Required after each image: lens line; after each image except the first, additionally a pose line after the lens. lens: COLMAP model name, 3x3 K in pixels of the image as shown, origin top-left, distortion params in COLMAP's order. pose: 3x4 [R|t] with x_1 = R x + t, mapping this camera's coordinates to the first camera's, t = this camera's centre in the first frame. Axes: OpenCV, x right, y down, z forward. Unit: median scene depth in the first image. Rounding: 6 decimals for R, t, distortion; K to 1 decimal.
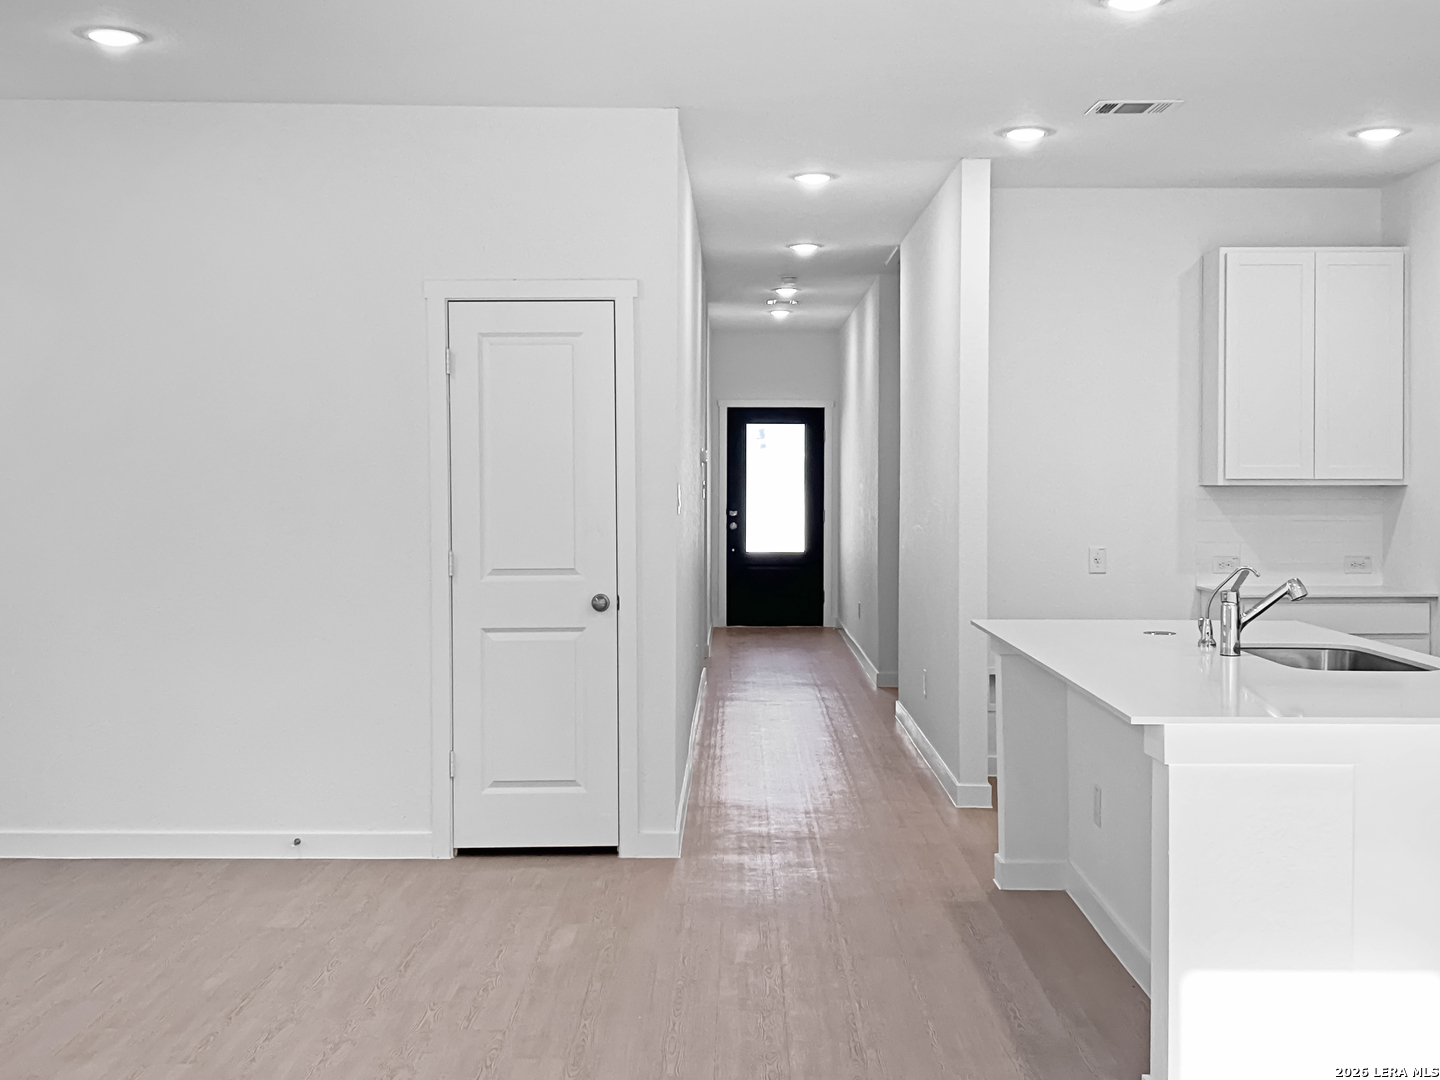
lens RADIAL K [[1673.4, 0, 720.0], [0, 1673.4, 540.0], [0, 0, 1]] dist [-0.072803, -0.017313]
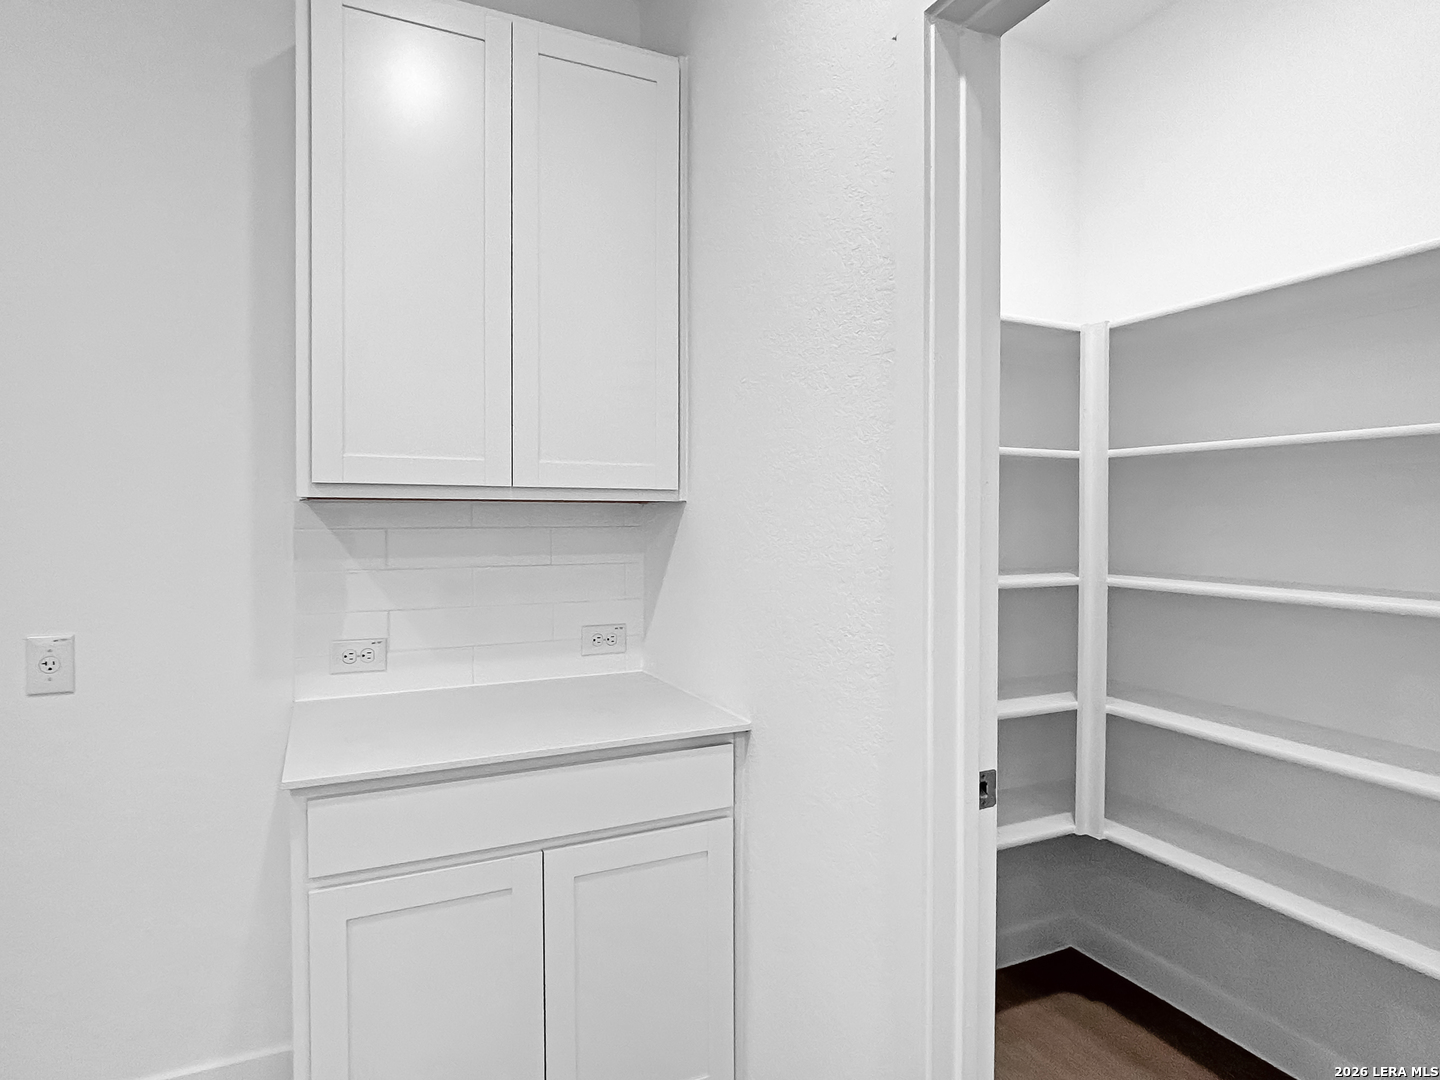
lens RADIAL K [[823.1, 0, 720.0], [0, 823.1, 540.0], [0, 0, 1]] dist [-0.000494, -0.000124]
pose [[0.897922, -0.007002, 0.440098, 0.309129], [0.003178, 0.999951, 0.009425, -0.023151], [-0.440142, -0.007064, 0.897900, 0.757029]]
